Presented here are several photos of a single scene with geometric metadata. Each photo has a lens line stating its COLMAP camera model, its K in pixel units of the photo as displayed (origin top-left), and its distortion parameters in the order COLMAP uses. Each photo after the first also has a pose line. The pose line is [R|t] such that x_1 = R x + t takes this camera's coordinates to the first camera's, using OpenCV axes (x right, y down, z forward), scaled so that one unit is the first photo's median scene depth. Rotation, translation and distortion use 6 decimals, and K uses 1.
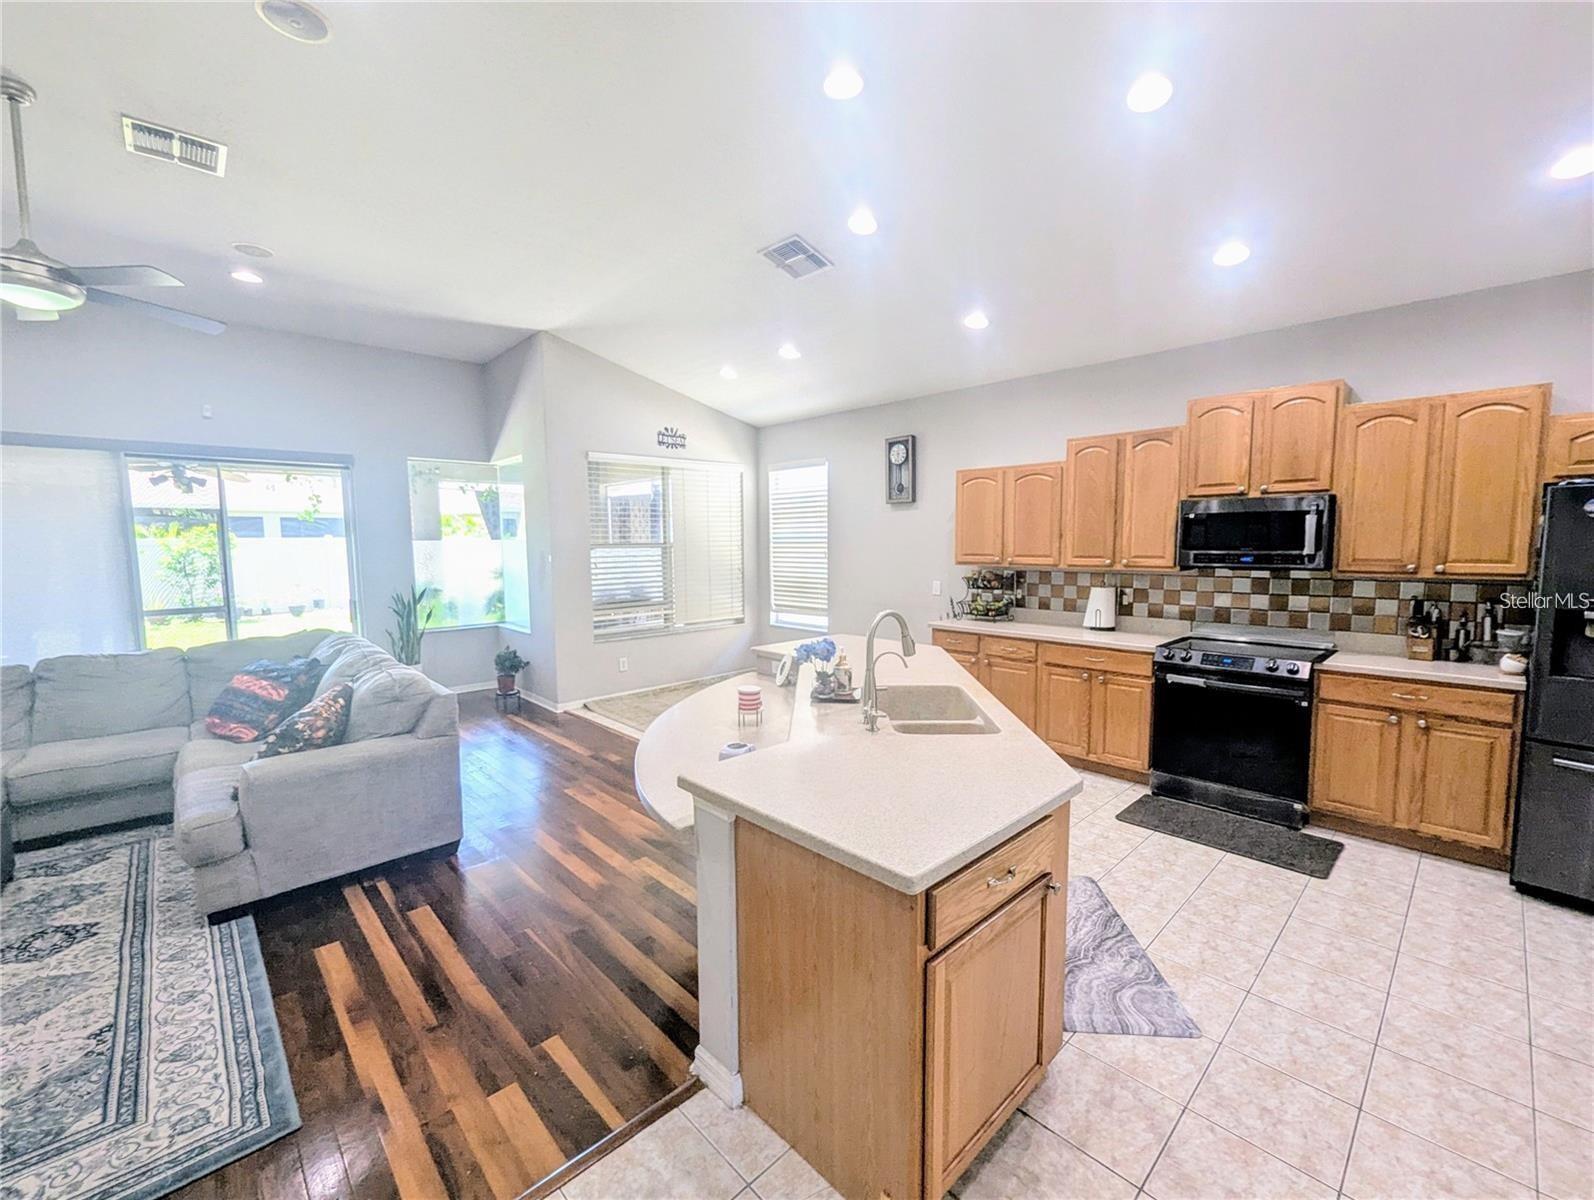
lens RADIAL K [[666.1, 0, 800.8], [0, 666.1, 599.3], [0, 0, 1]] dist [-0.000873, 0.000462]
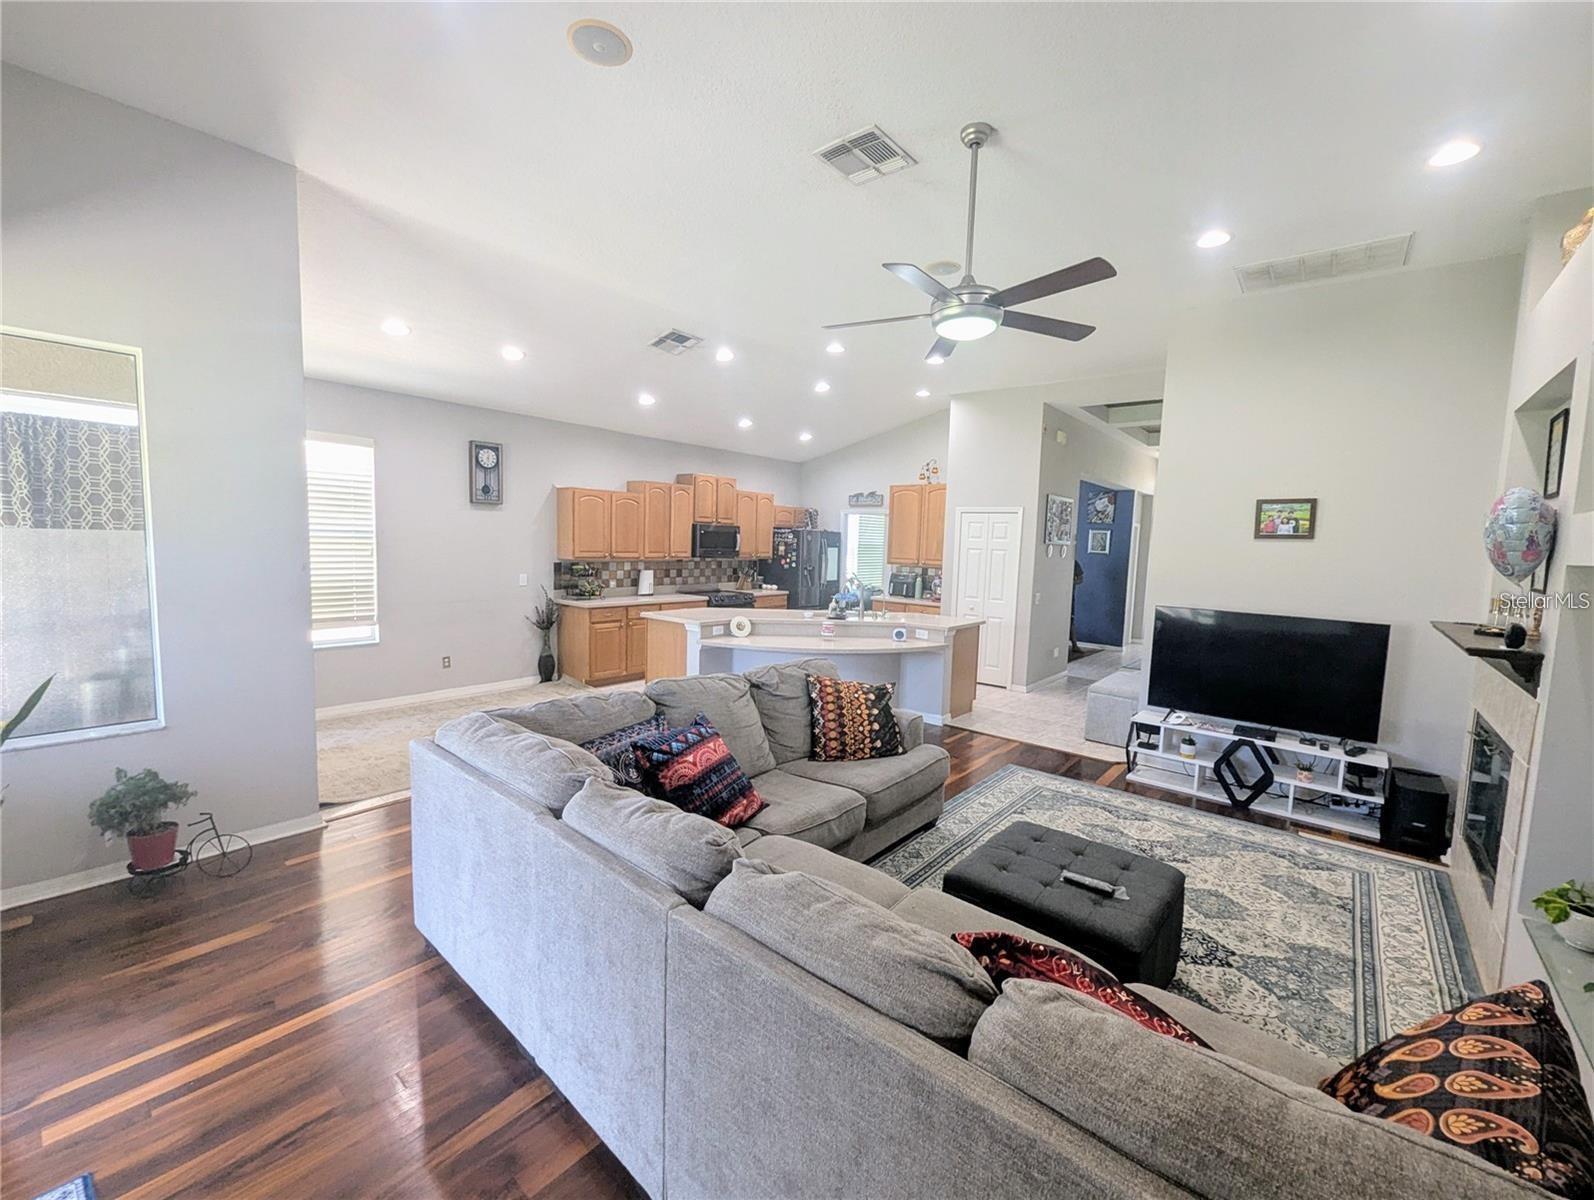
lens RADIAL K [[662.5, 0, 801.4], [0, 662.5, 600.6], [0, 0, 1]] dist [-0.000044, 0.000090]
pose [[-0.121266, -0.088848, 0.988636, -1.230854], [0.059144, 0.993570, 0.096546, -0.078167], [-0.990856, 0.070179, -0.115232, 0.788892]]
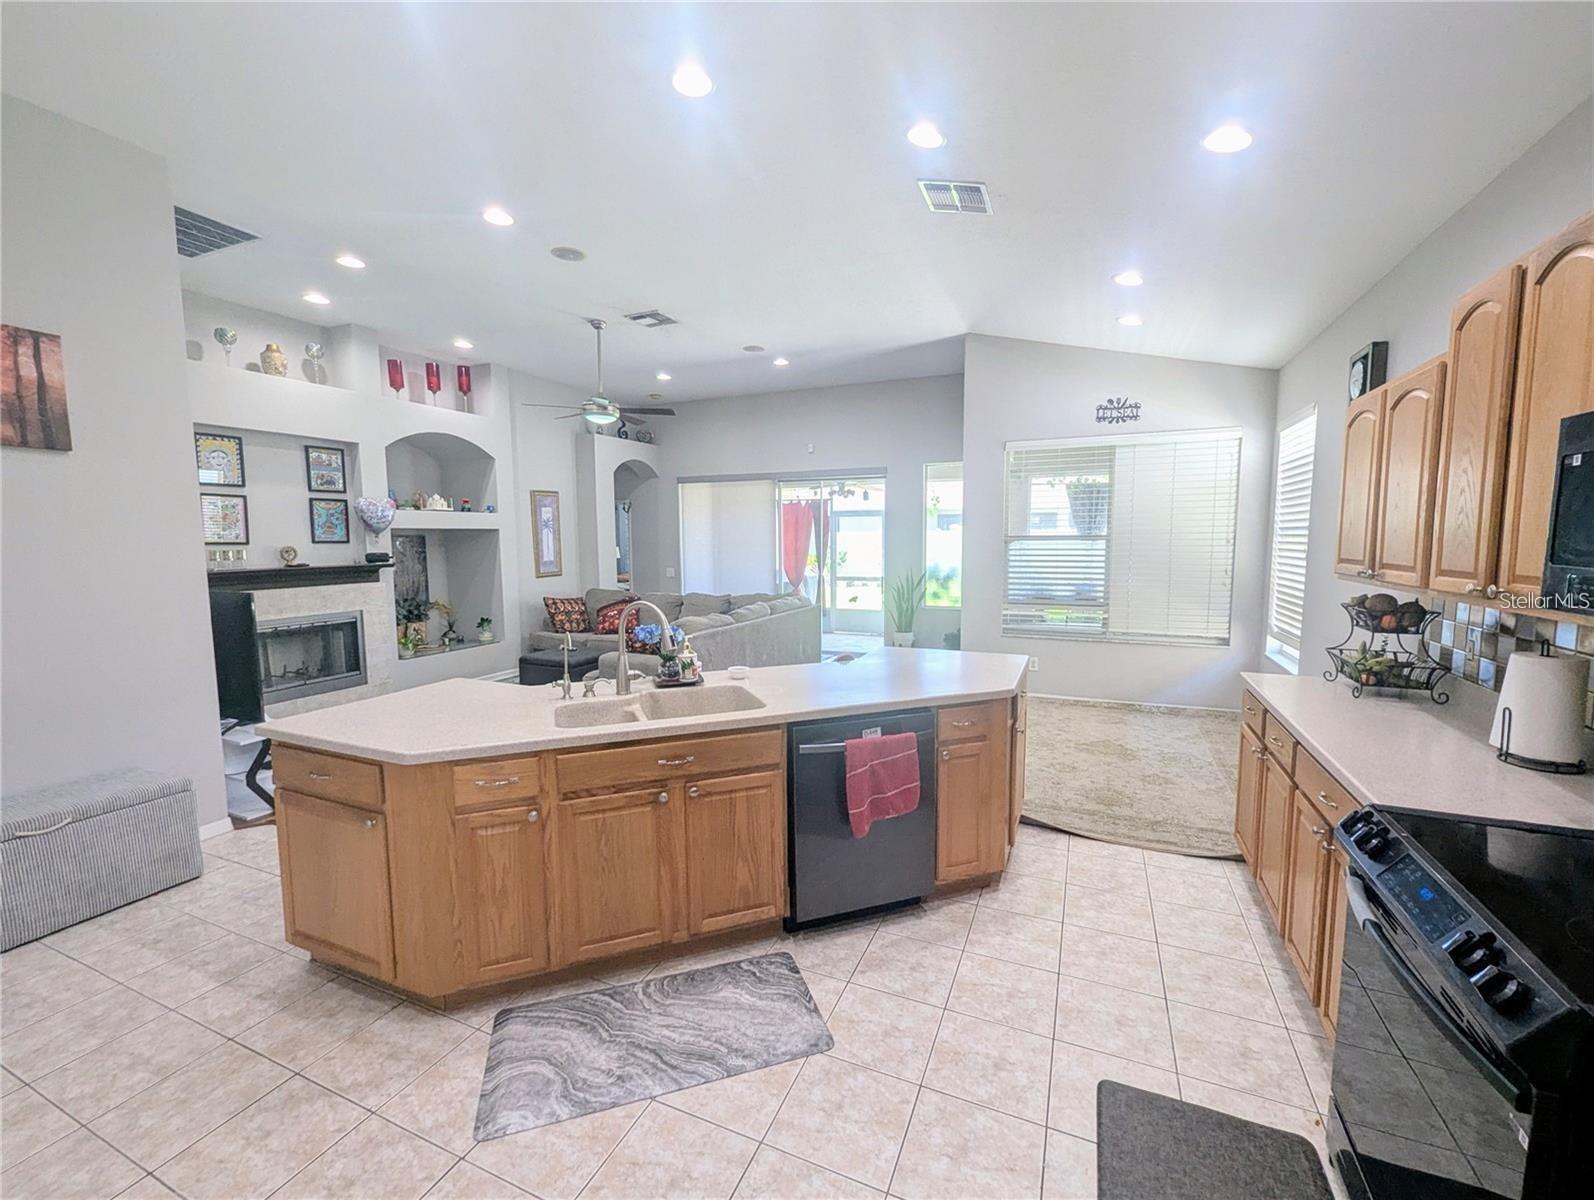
lens RADIAL K [[666.1, 0, 800.8], [0, 666.1, 599.3], [0, 0, 1]] dist [-0.000873, 0.000462]
pose [[0.385611, 0.093446, -0.917917, 0.619835], [-0.081334, 0.994428, 0.067067, -0.039622], [0.919069, 0.048796, 0.391063, 0.435125]]
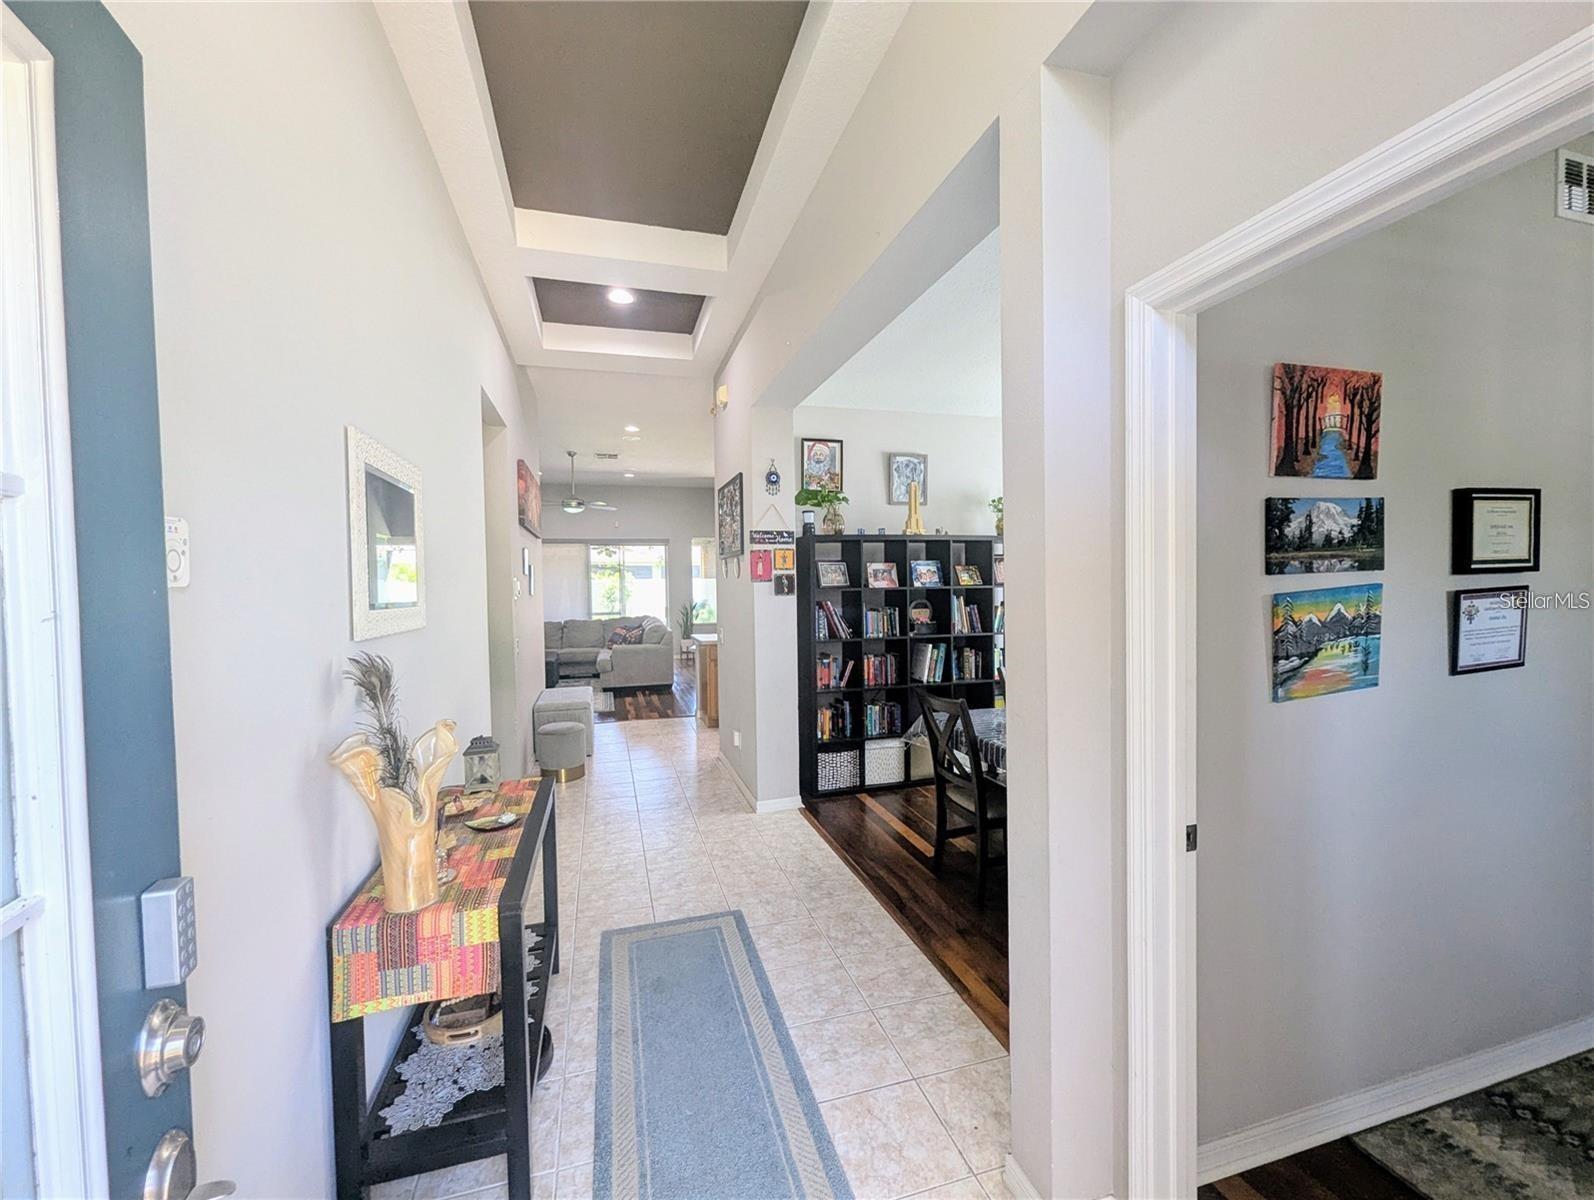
lens RADIAL K [[662.5, 0, 801.4], [0, 662.5, 600.6], [0, 0, 1]] dist [-0.000044, 0.000090]
pose [[0.889503, 0.003968, -0.456911, 0.848378], [-0.030598, 0.998235, -0.050896, 0.094407], [0.455903, 0.059253, 0.888055, -0.854138]]
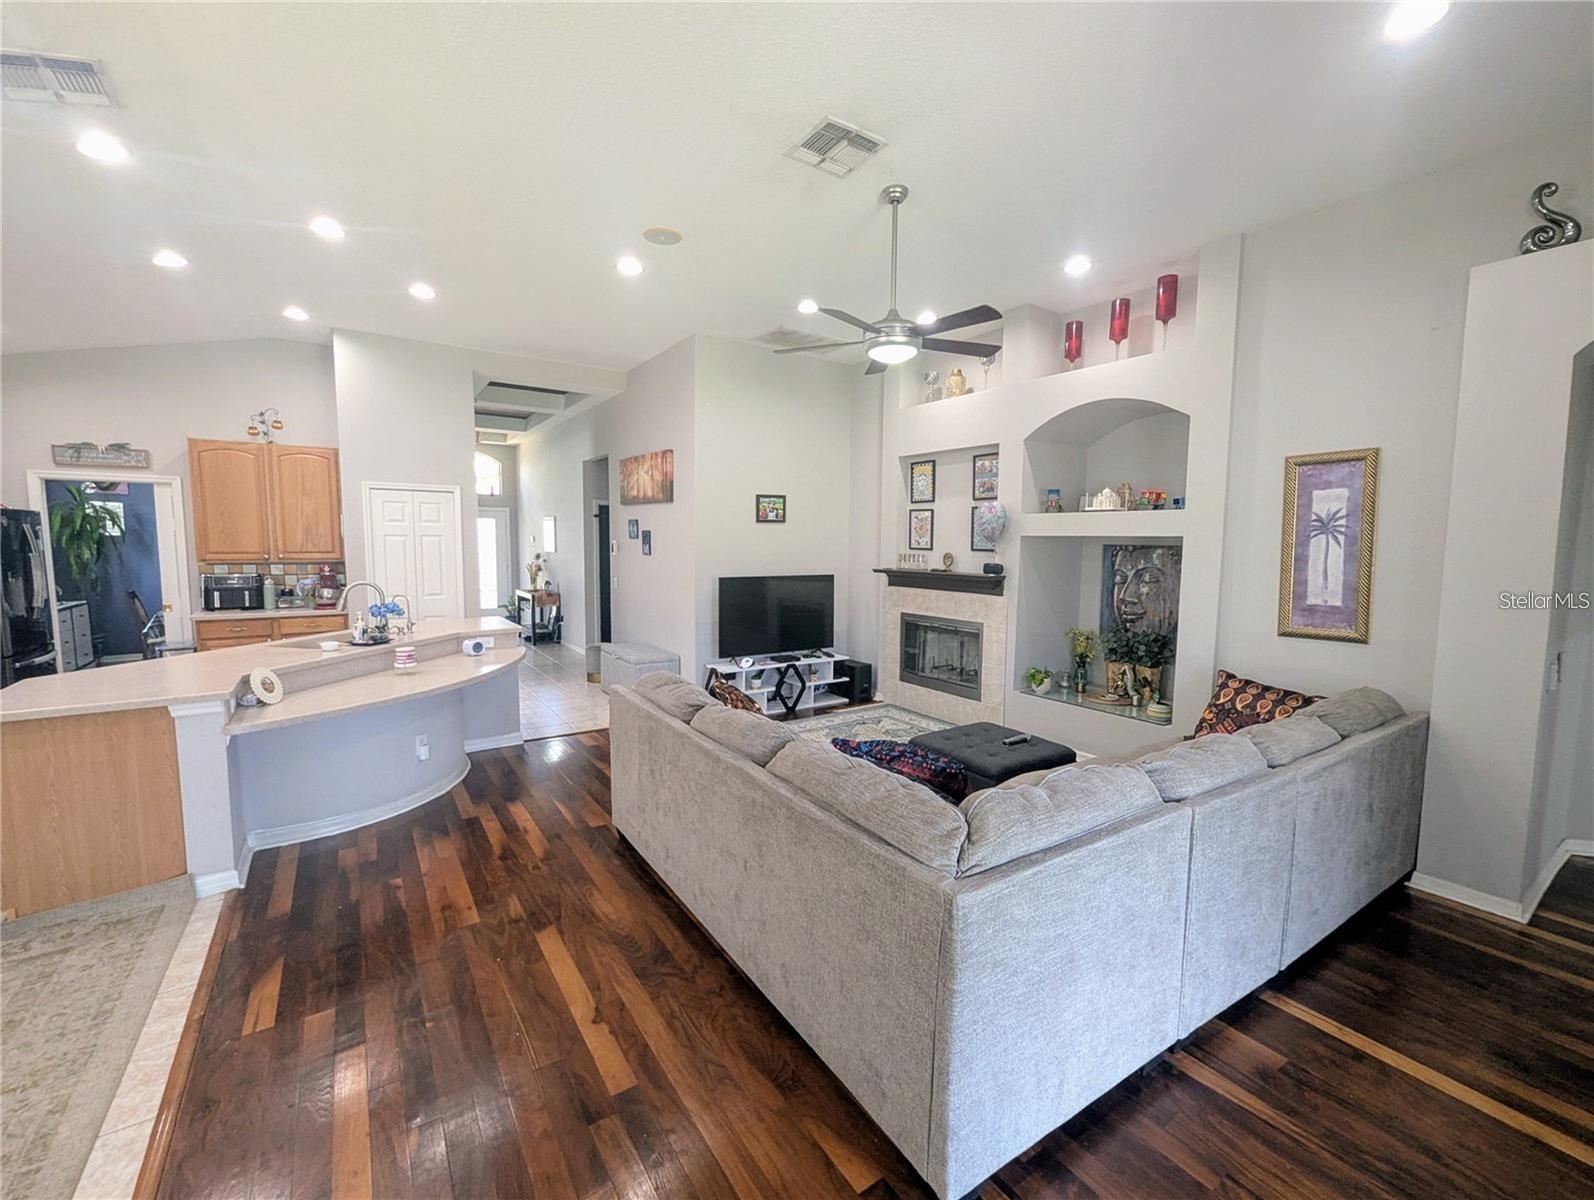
lens RADIAL K [[666.1, 0, 800.8], [0, 666.1, 599.3], [0, 0, 1]] dist [-0.000873, 0.000462]
pose [[-0.987378, -0.016306, 0.157539, -0.662458], [0.012342, 0.983740, 0.179176, -0.121578], [-0.157899, 0.178859, -0.971122, 1.319196]]
